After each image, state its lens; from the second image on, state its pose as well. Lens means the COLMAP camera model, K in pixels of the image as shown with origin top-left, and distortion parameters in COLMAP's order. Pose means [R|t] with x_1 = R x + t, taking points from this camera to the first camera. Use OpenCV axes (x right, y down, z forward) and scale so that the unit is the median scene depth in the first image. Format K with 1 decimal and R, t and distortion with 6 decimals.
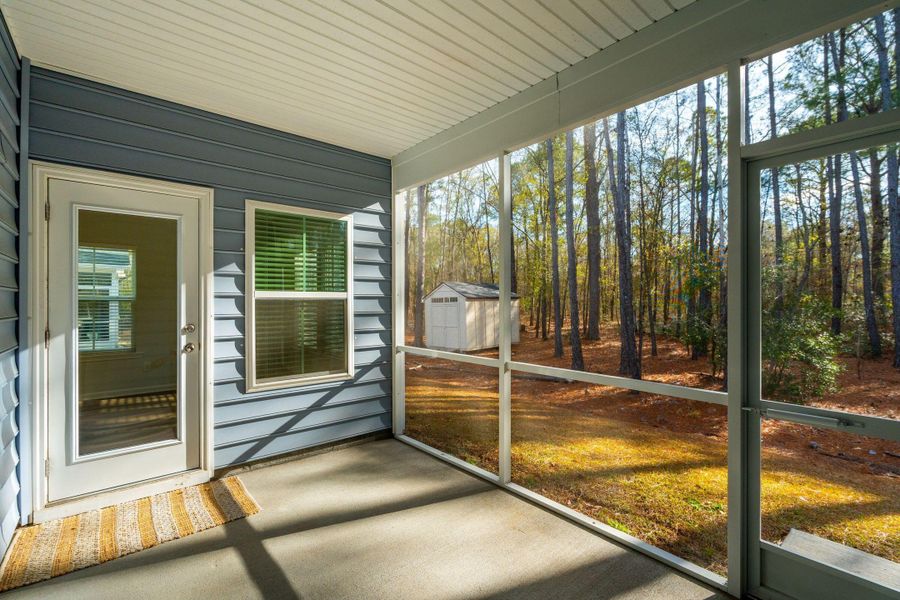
lens RADIAL K [[402.1, 0, 450.0], [0, 402.1, 300.0], [0, 0, 1]] dist [-0.000809, 0.000165]
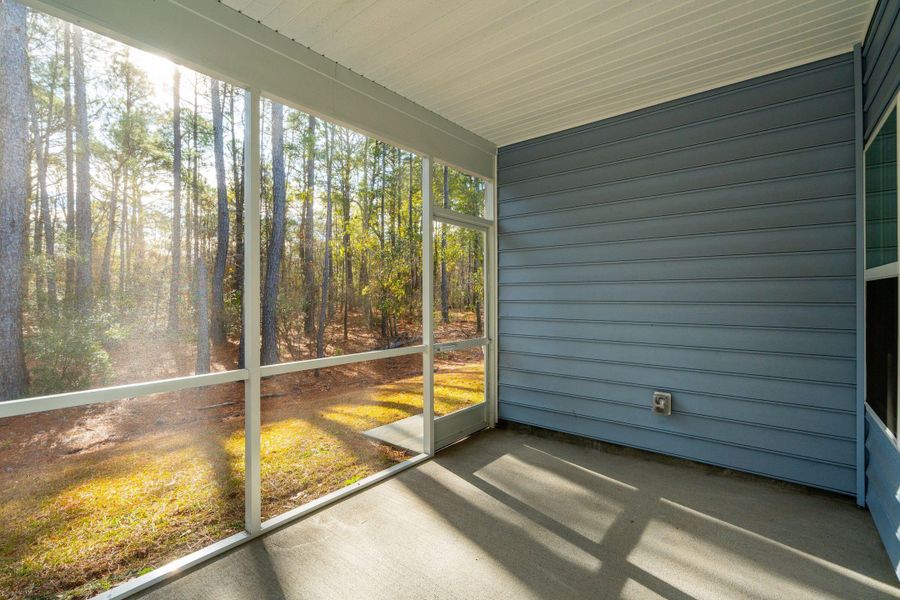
lens RADIAL K [[402.1, 0, 450.0], [0, 402.1, 300.0], [0, 0, 1]] dist [-0.000809, 0.000165]
pose [[-0.184556, -0.005597, 0.982806, -0.701172], [-0.003520, 0.999981, 0.005034, 0.020845], [-0.982816, -0.002530, -0.184572, 0.828283]]
